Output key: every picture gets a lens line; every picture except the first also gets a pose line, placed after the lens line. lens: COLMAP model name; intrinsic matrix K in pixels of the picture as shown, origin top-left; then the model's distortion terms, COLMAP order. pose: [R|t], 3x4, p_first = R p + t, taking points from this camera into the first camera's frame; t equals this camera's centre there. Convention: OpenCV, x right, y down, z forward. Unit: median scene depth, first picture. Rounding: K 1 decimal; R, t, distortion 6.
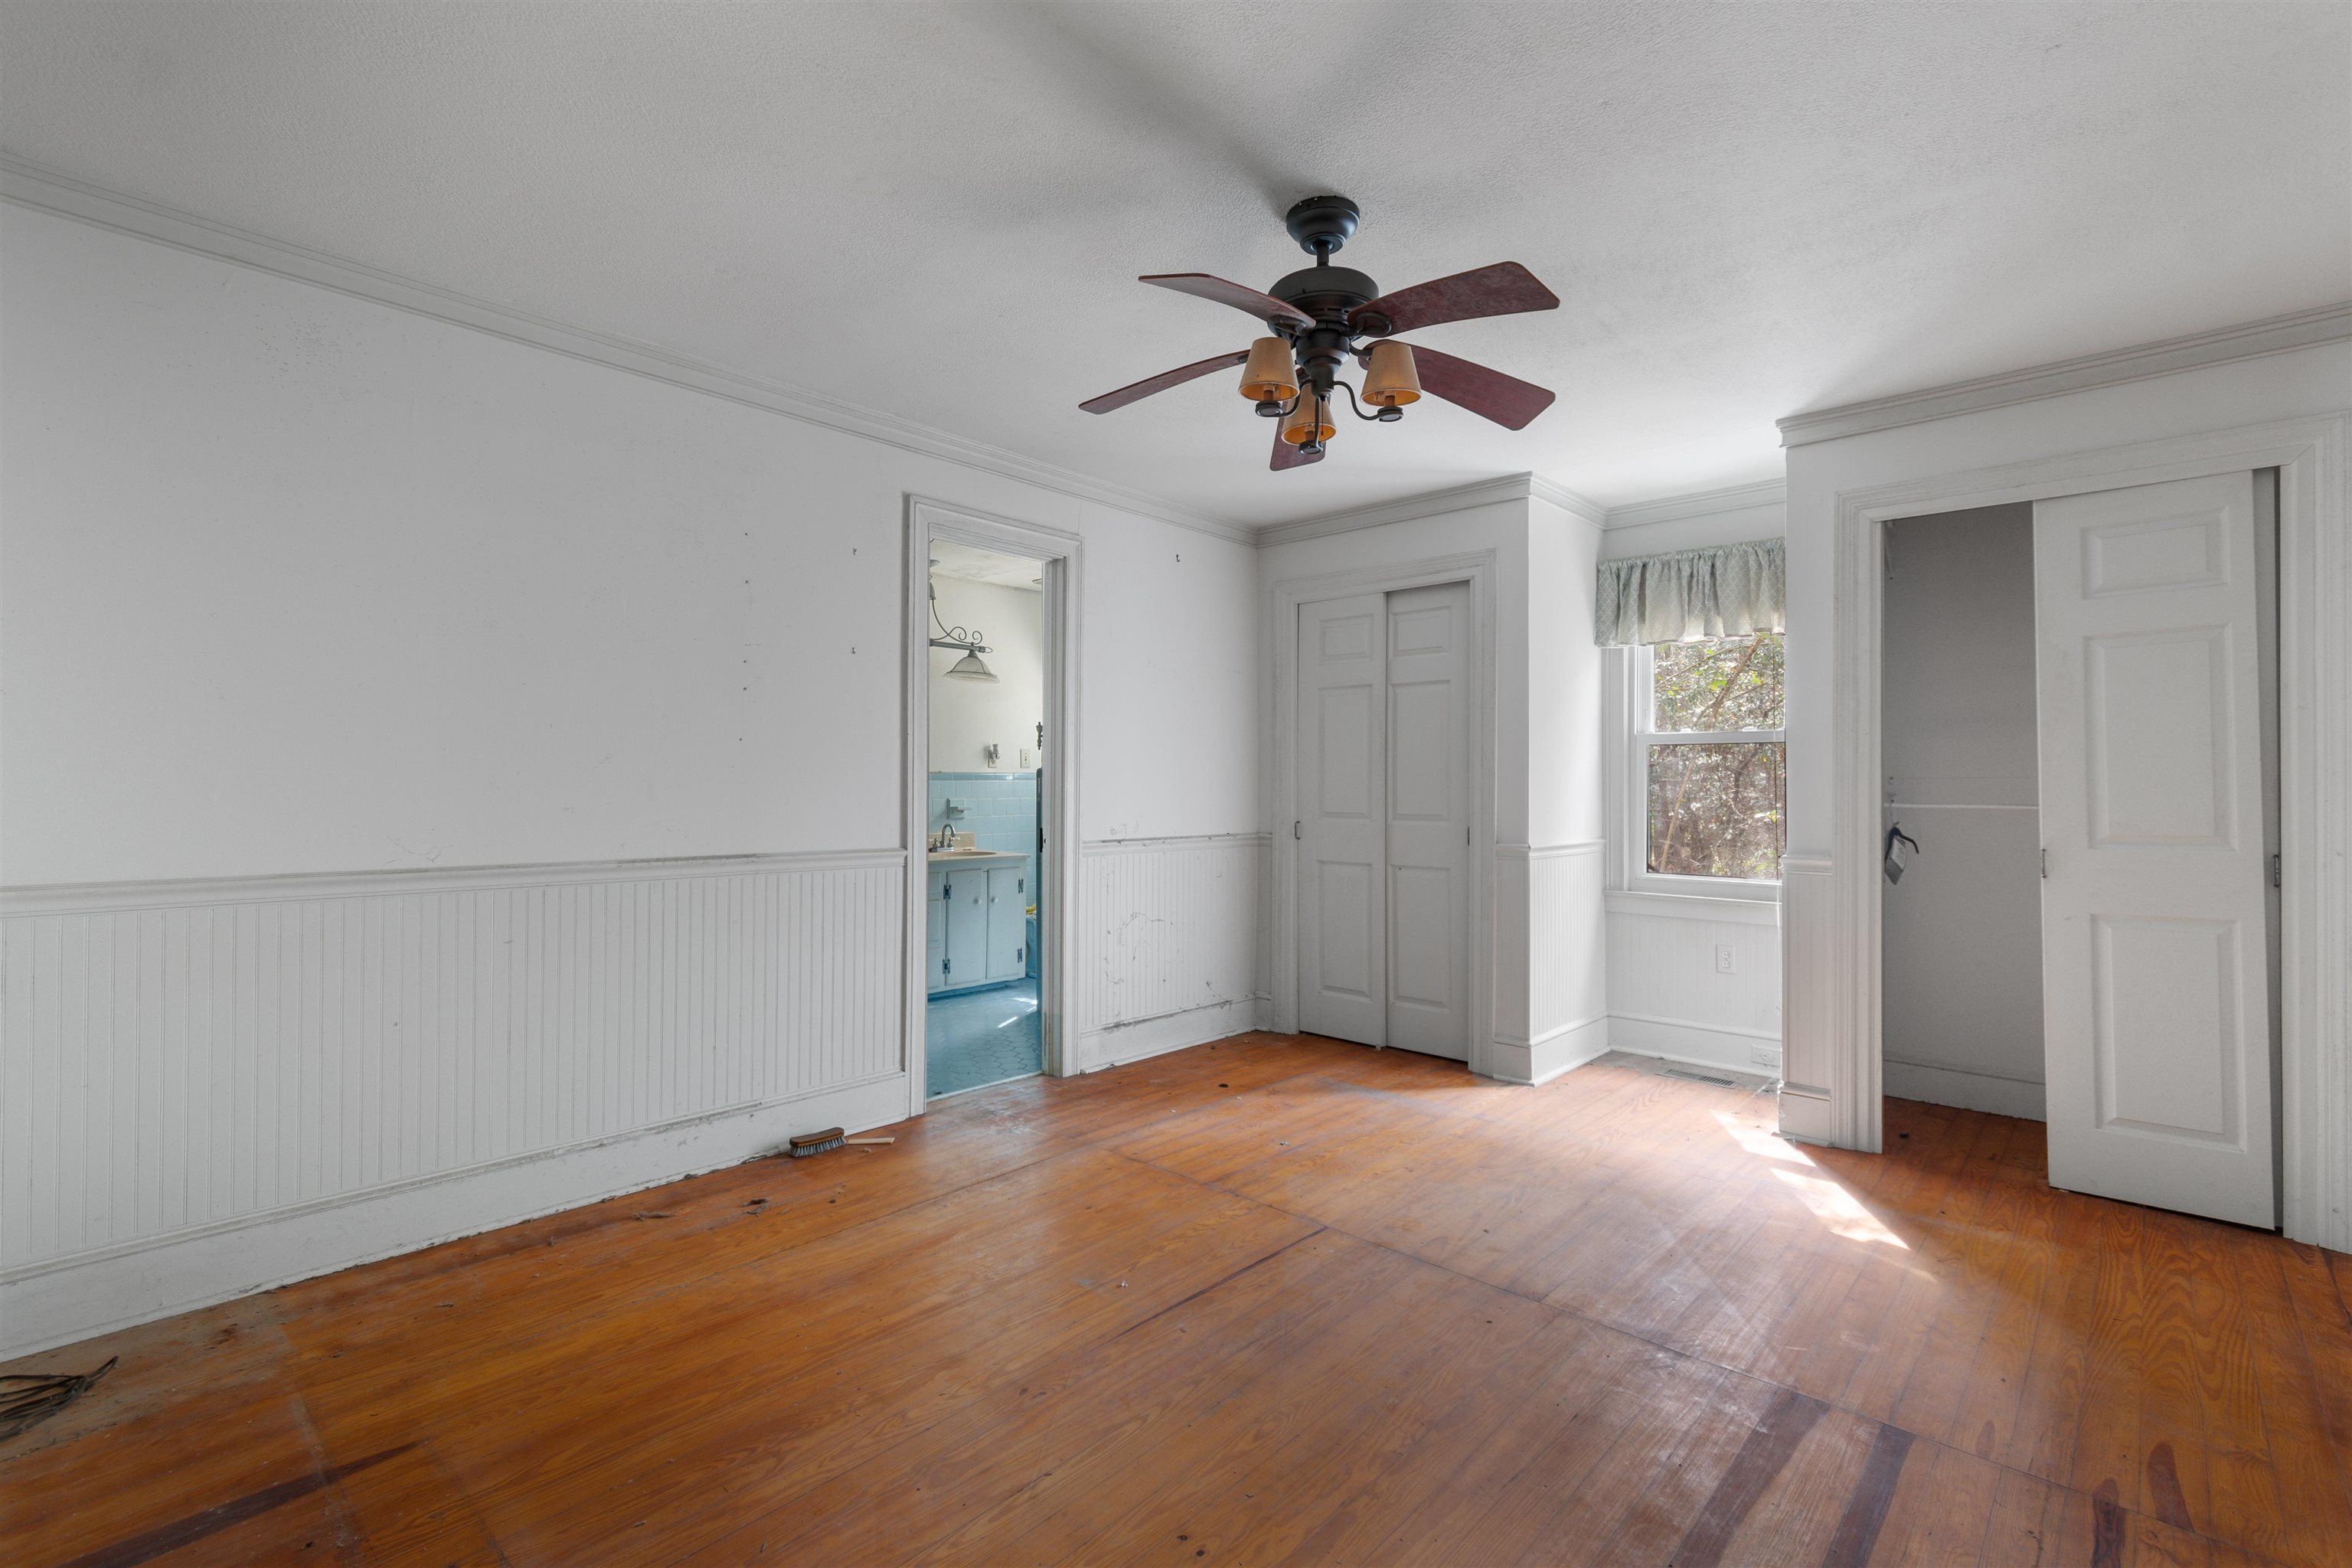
lens RADIAL K [[1054.2, 0, 1181.5], [0, 1054.2, 782.3], [0, 0, 1]] dist [0.005634, -0.000355]
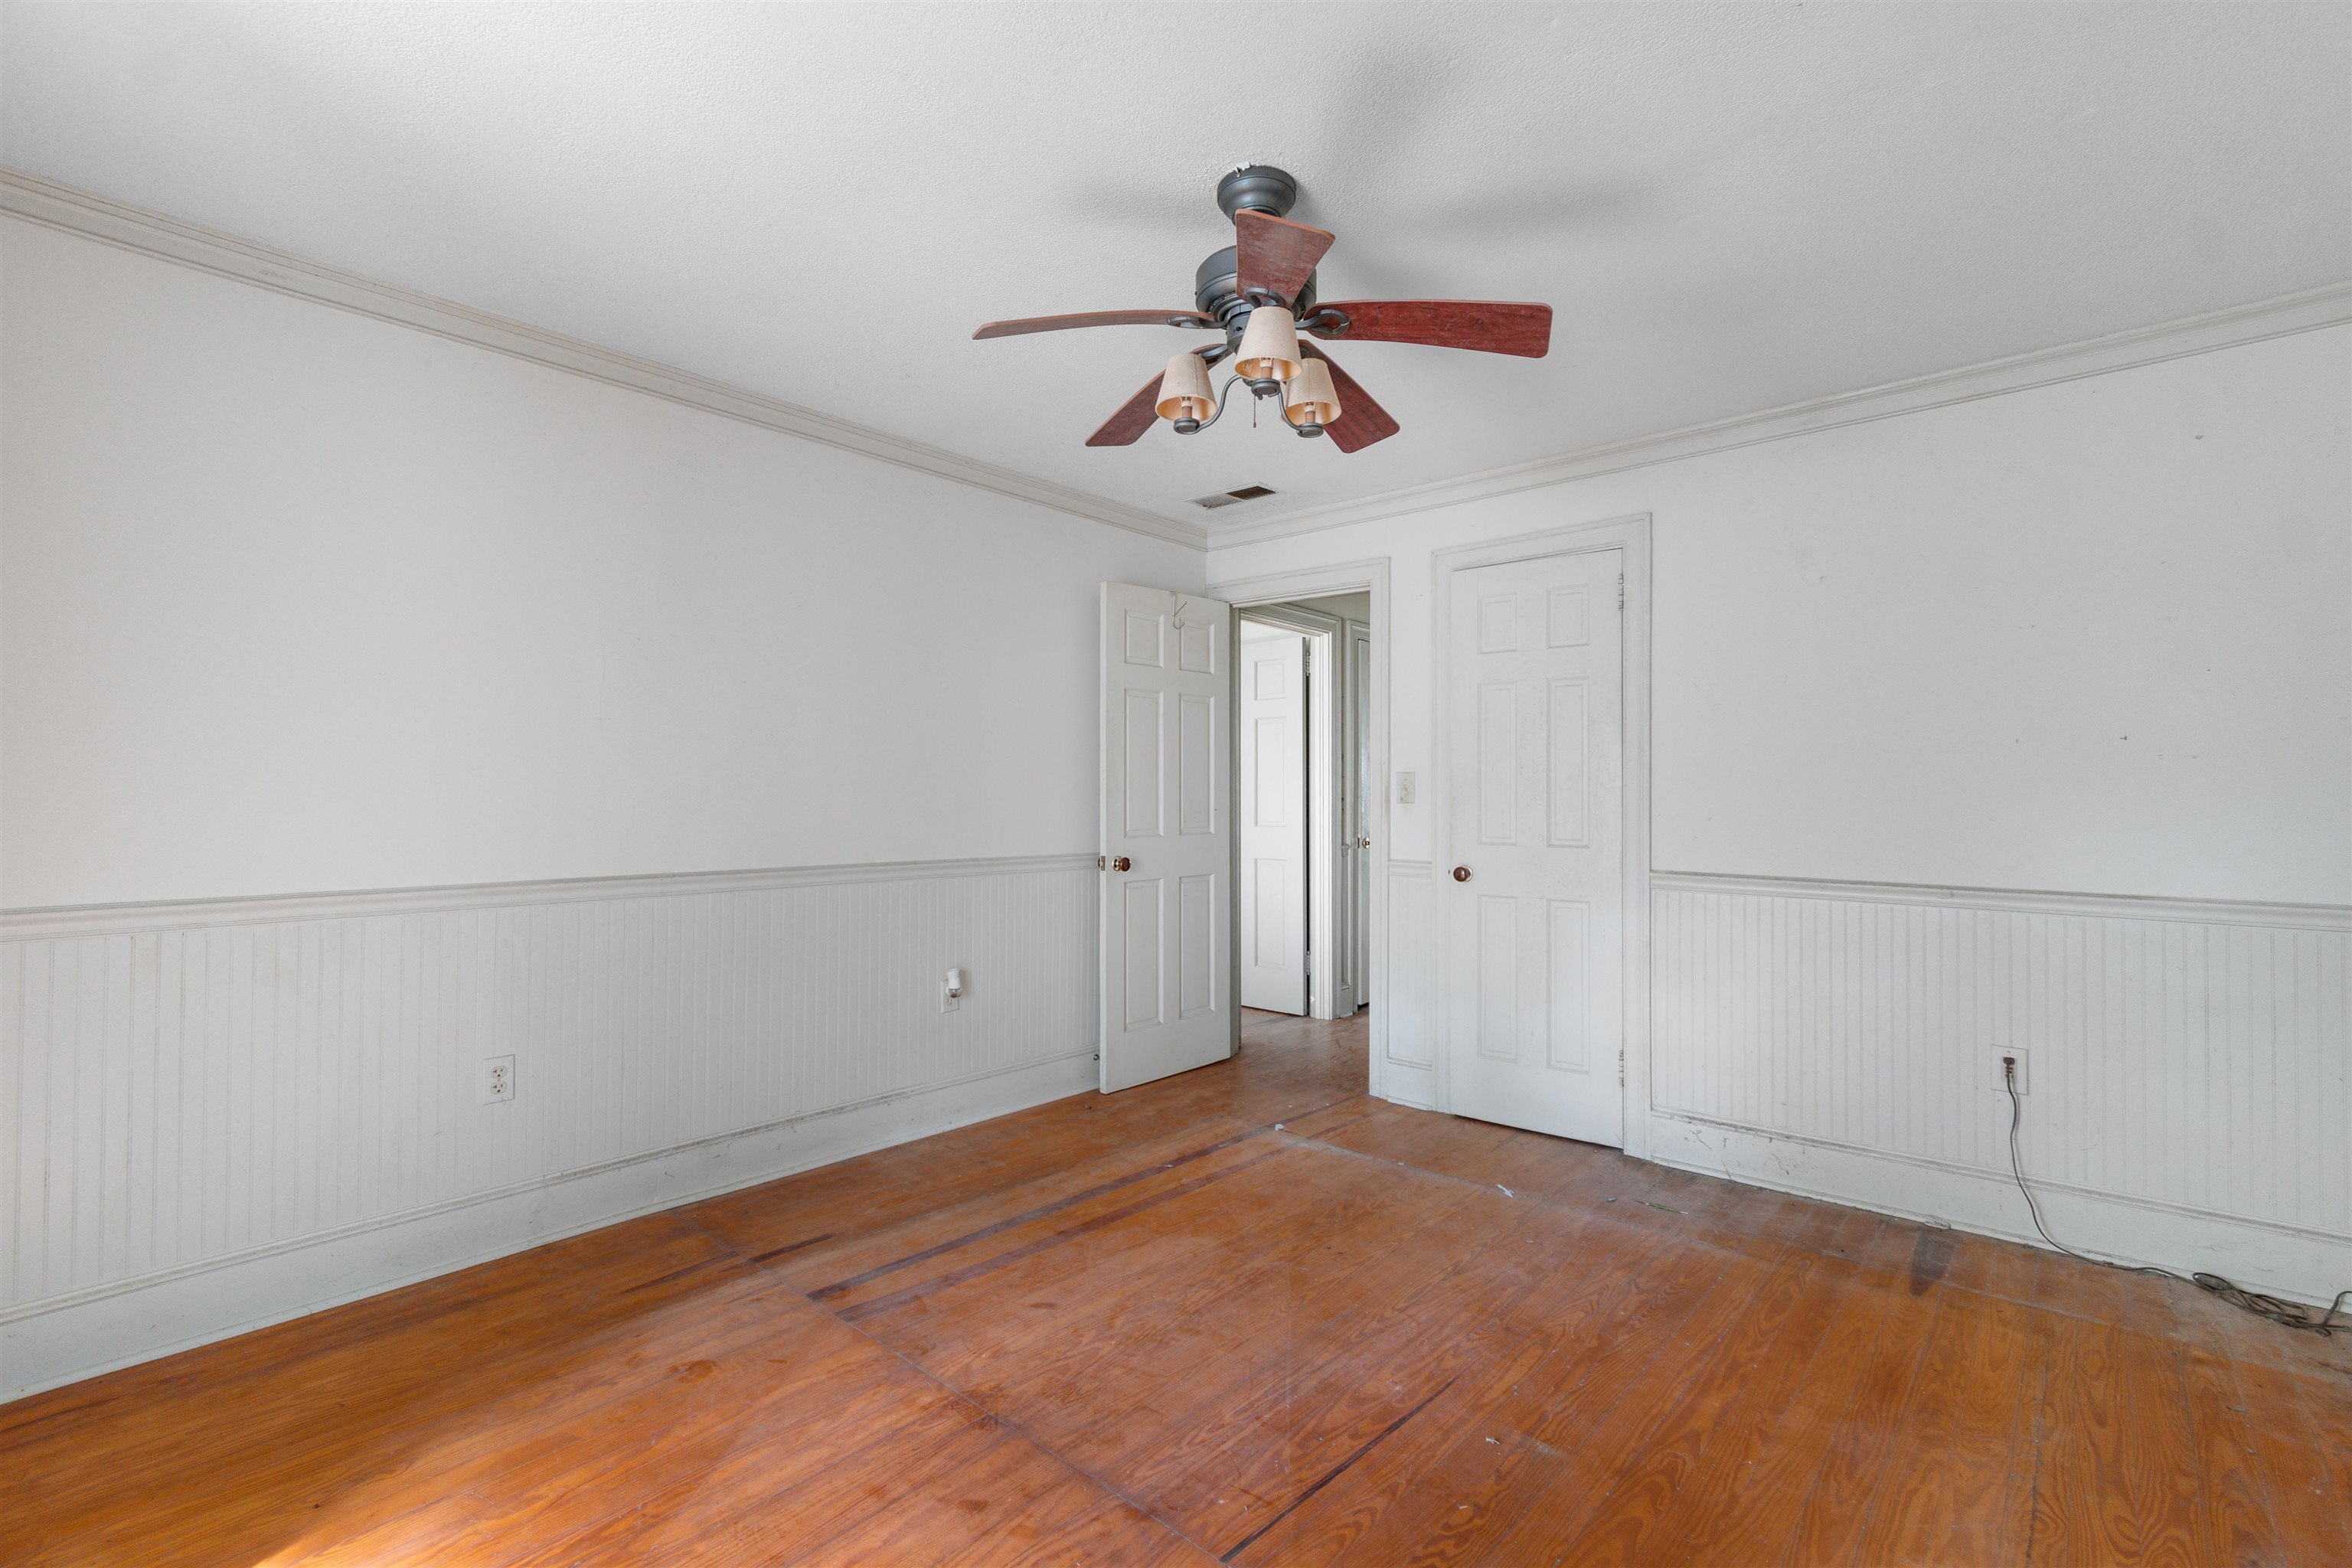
lens RADIAL K [[1054.2, 0, 1170.7], [0, 1054.2, 790.0], [0, 0, 1]] dist [0.005634, -0.000355]
pose [[-0.999790, -0.013389, -0.015540, 0.245888], [-0.013116, 0.999760, -0.017544, 0.006422], [0.015771, -0.017337, -0.999725, 2.142830]]
